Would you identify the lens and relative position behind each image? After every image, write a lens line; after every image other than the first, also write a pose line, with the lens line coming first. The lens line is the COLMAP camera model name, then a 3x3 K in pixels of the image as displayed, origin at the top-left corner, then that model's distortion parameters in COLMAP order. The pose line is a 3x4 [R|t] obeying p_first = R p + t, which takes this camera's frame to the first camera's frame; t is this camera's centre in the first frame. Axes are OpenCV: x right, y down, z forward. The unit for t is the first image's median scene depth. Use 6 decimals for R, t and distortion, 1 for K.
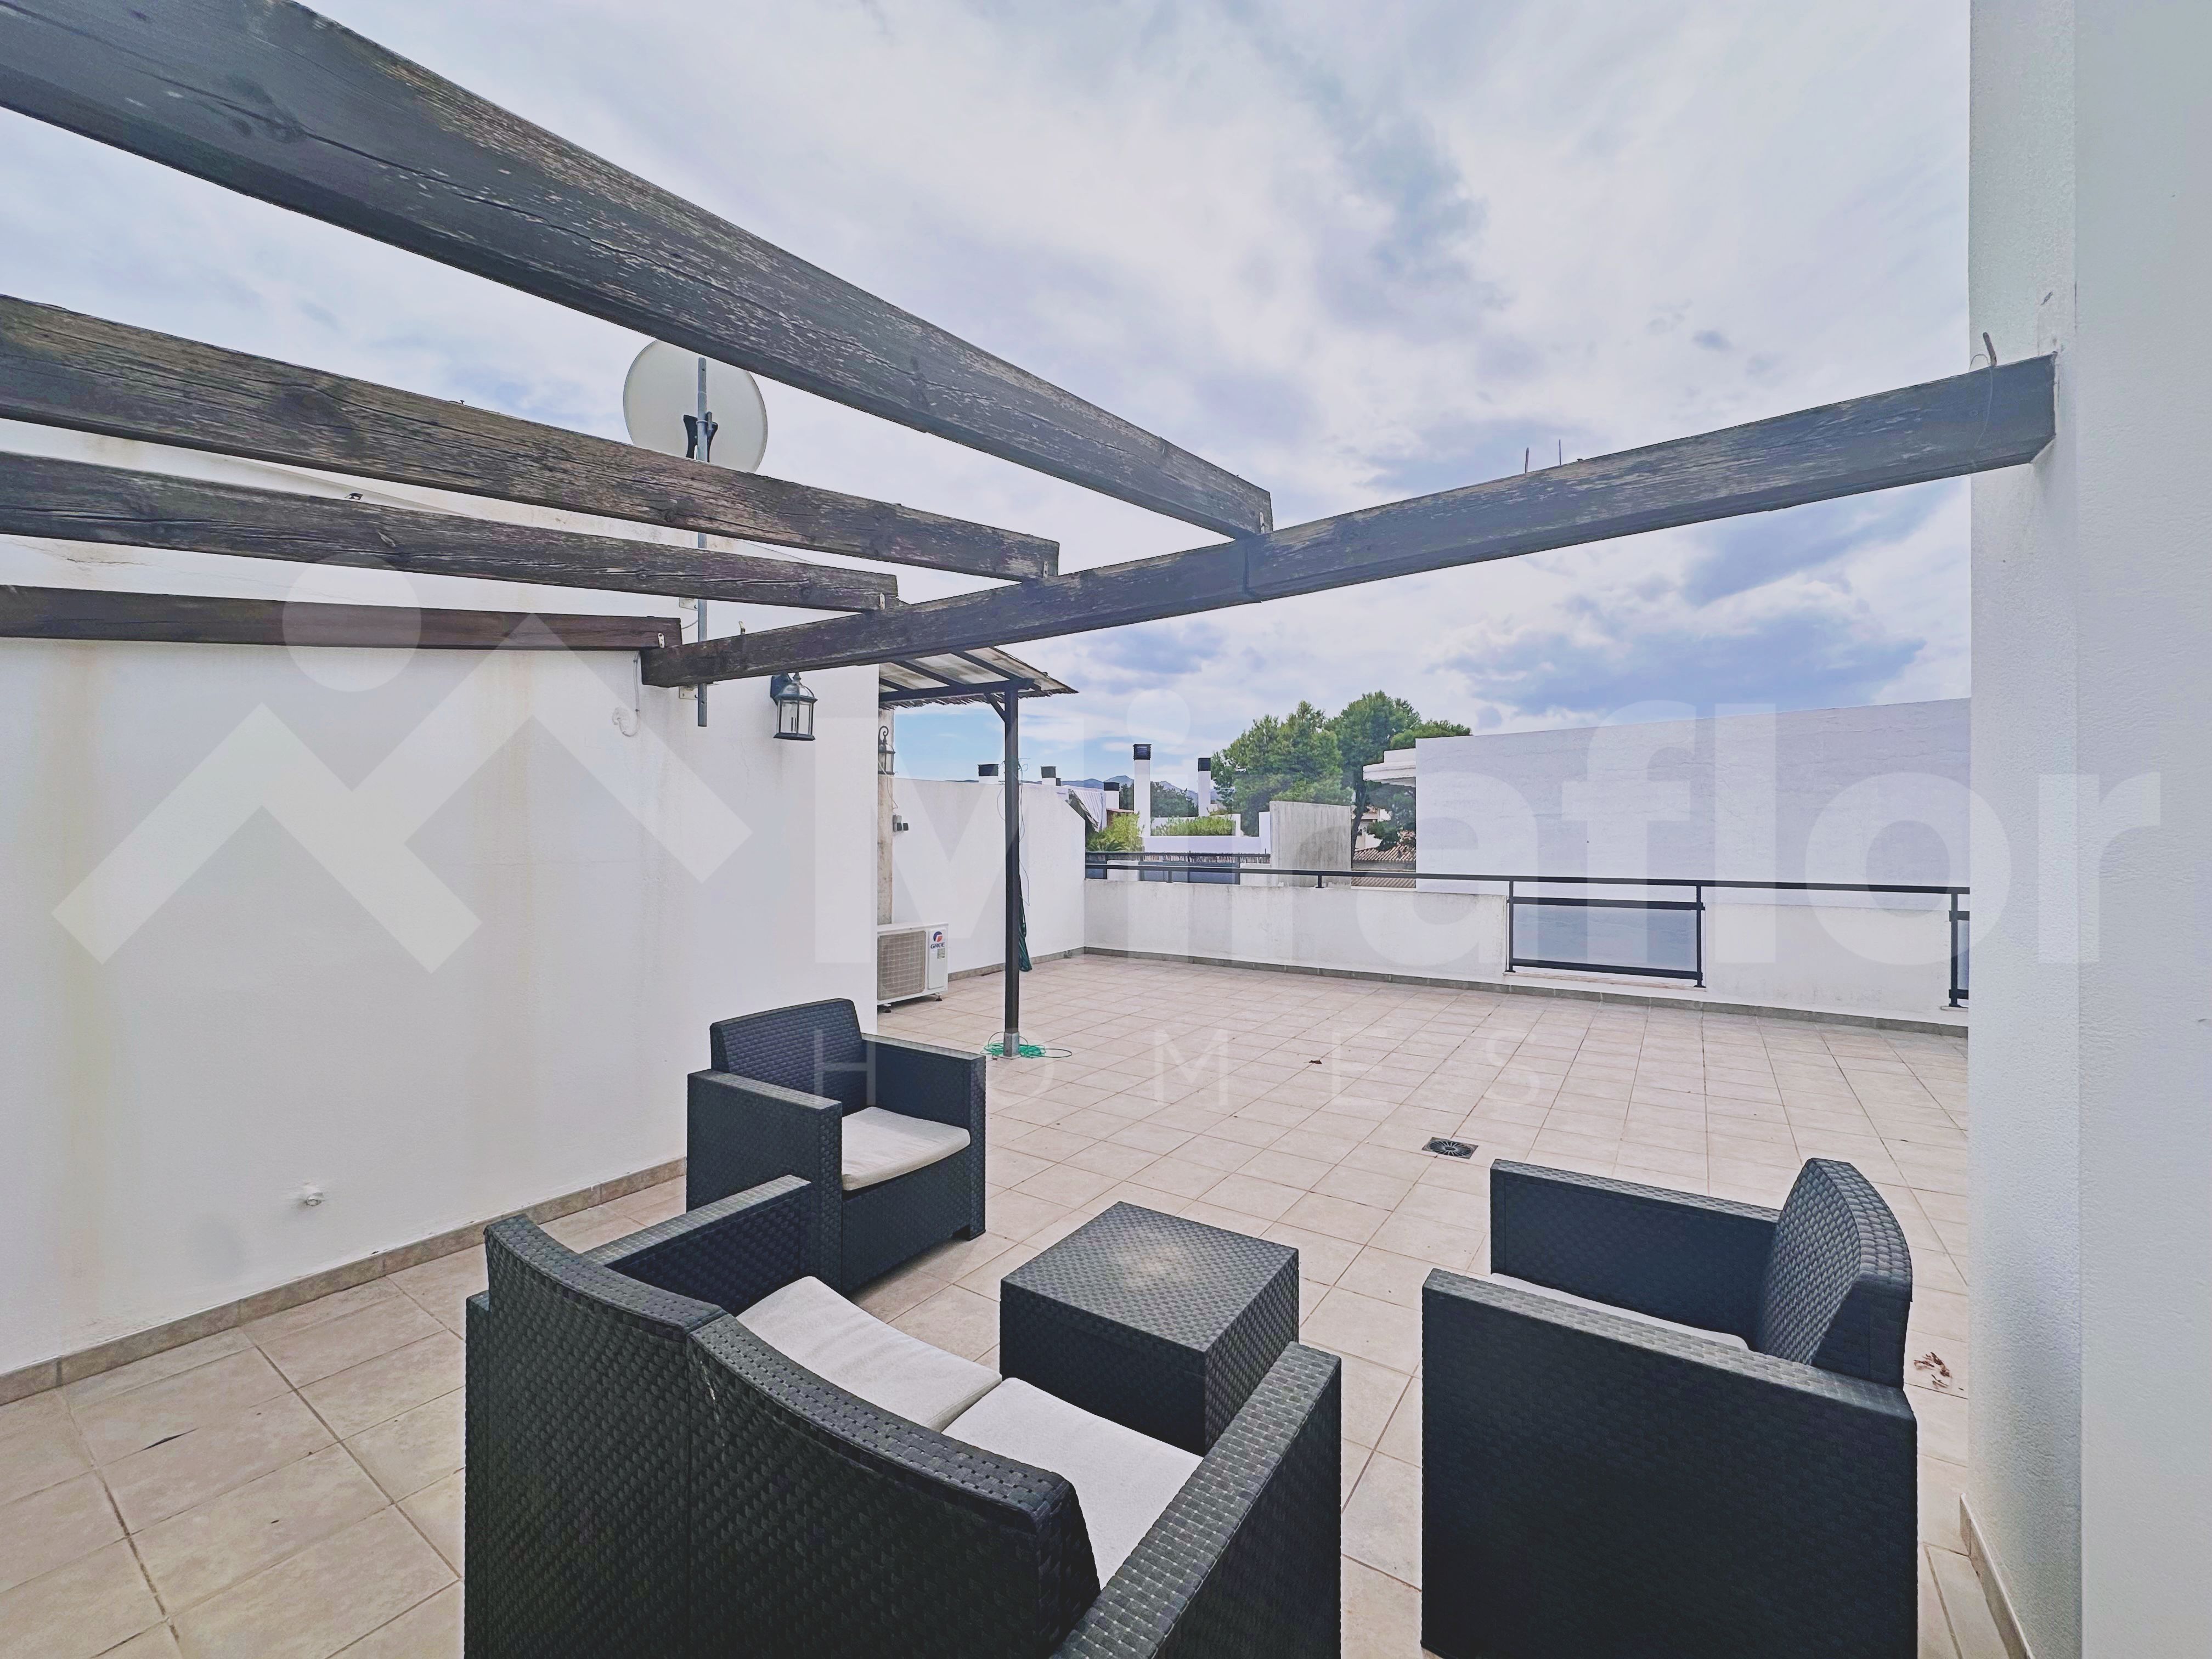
lens RADIAL K [[882.1, 0, 1106.0], [0, 882.1, 829.5], [0, 0, 1]] dist [0.000400, 0.000036]
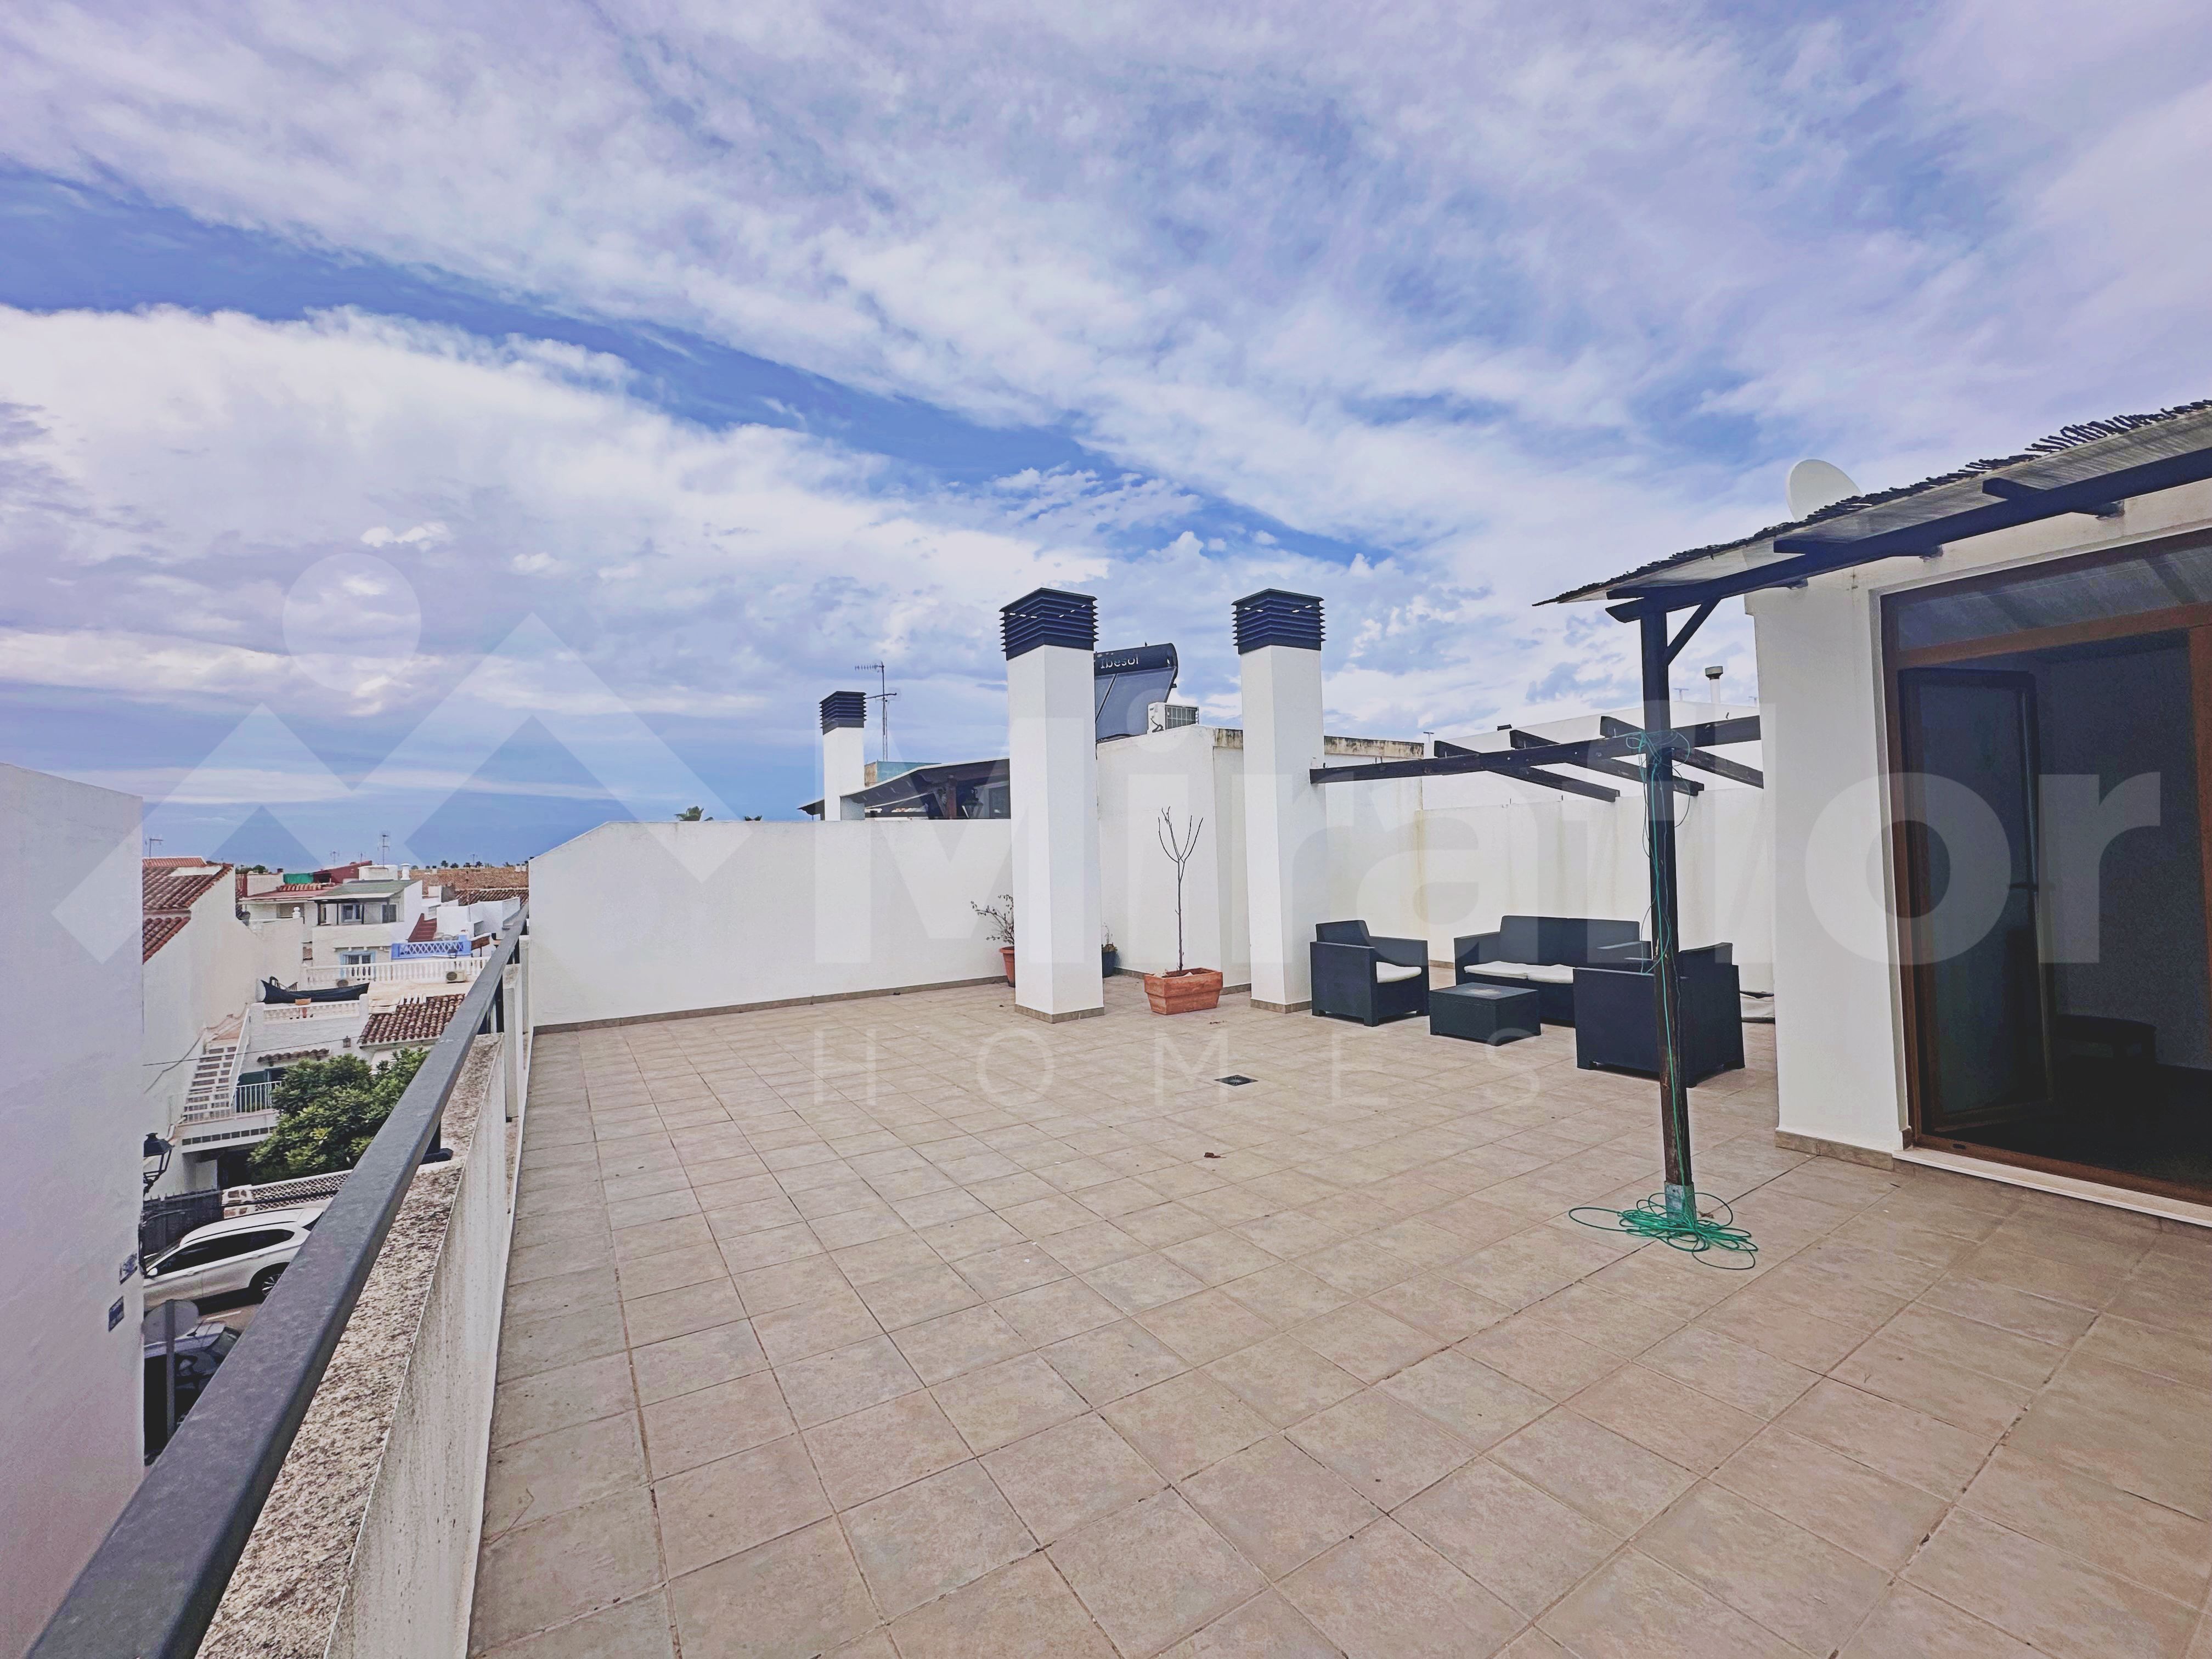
lens RADIAL K [[884.5, 0, 1093.9], [0, 884.5, 829.3], [0, 0, 1]] dist [-0.001122, 0.000074]
pose [[-0.907843, 0.044200, 0.416974, -0.011320], [0.035977, 0.998972, -0.027564, -0.009997], [-0.417764, -0.010022, -0.908500, 2.457267]]
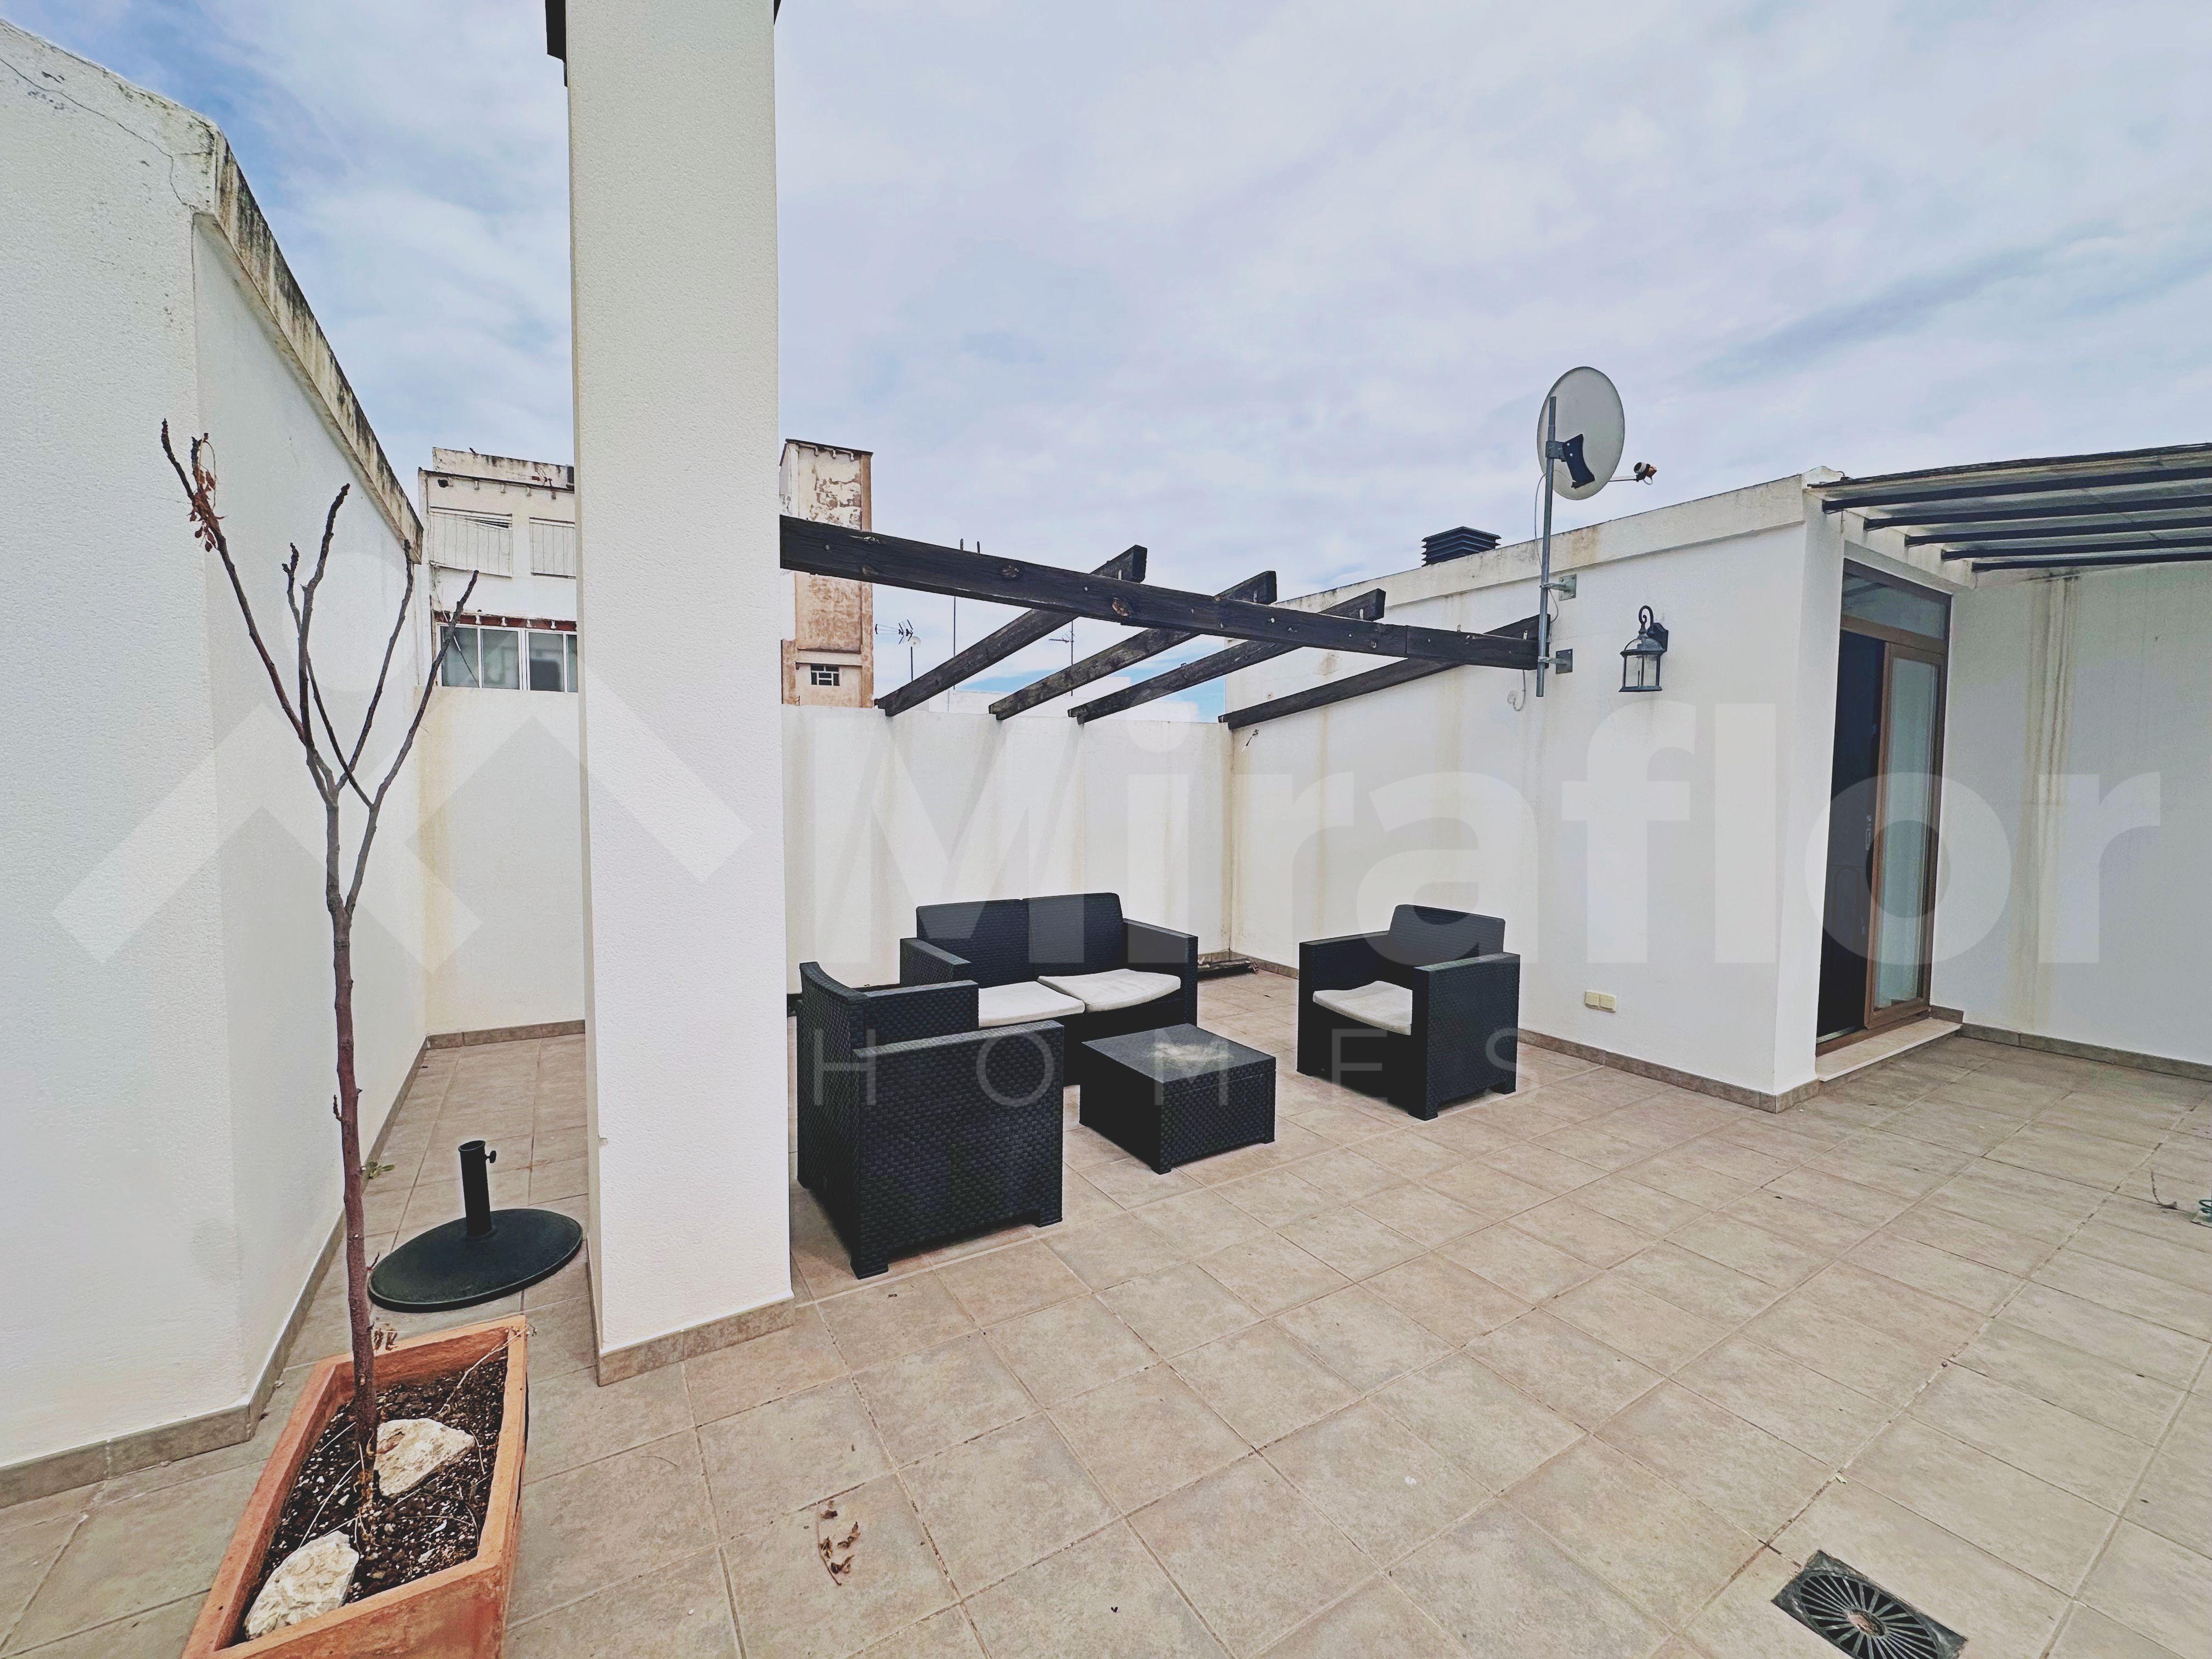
lens RADIAL K [[882.1, 0, 1106.0], [0, 882.1, 829.5], [0, 0, 1]] dist [0.000400, 0.000036]
pose [[-0.412482, 0.050636, -0.909557, 0.876608], [-0.006979, 0.998249, 0.058738, 0.003681], [0.910939, 0.030576, -0.411407, 0.876165]]
